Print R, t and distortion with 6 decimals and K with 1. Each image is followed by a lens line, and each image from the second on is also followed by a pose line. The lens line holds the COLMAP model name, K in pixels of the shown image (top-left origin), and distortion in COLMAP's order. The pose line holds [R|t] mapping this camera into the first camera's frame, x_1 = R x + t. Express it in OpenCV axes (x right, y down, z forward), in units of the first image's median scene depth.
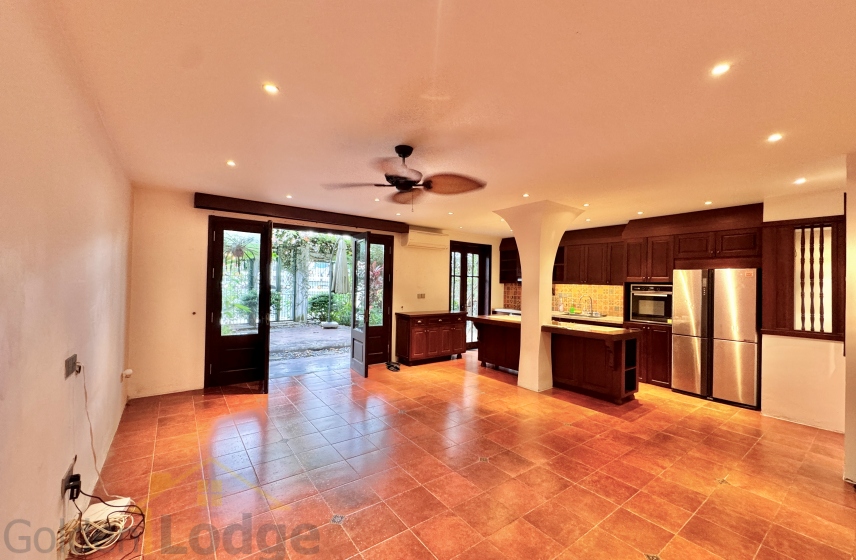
lens RADIAL K [[345.9, 0, 428.5], [0, 345.9, 279.6], [0, 0, 1]] dist [-0.001880, -0.000150]
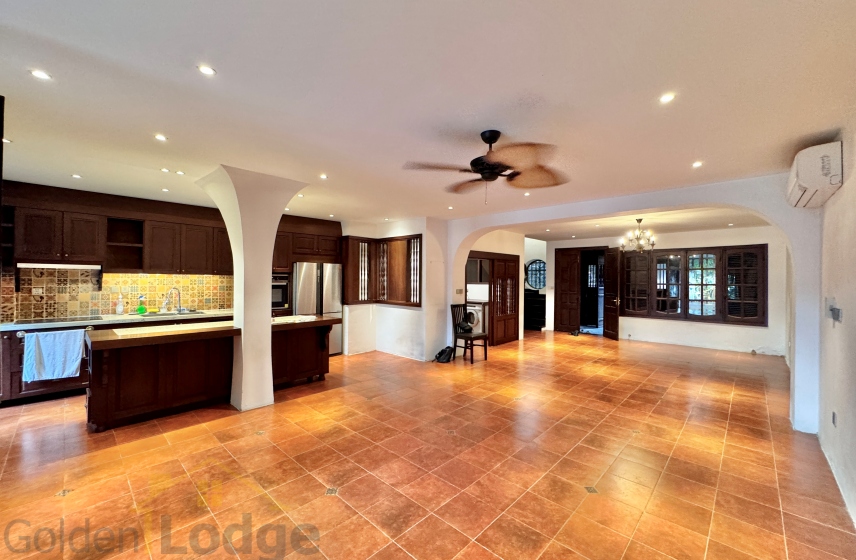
lens RADIAL K [[345.9, 0, 427.2], [0, 345.9, 278.8], [0, 0, 1]] dist [-0.001880, -0.000150]
pose [[-0.180680, -0.024861, 0.983228, -0.316170], [-0.023642, 0.999501, 0.020928, -0.003754], [-0.983258, -0.019465, -0.181178, 0.433948]]
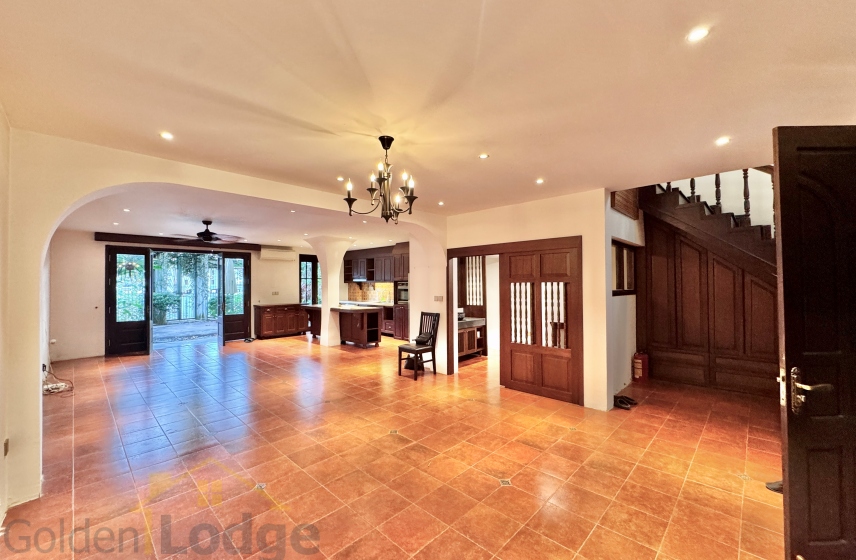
lens RADIAL K [[345.9, 0, 426.8], [0, 345.9, 278.5], [0, 0, 1]] dist [-0.001880, -0.000150]
pose [[0.986367, -0.022945, 0.162952, 0.510428], [0.023146, 0.999732, 0.000661, -0.000698], [-0.162923, 0.003120, 0.986634, -0.736781]]
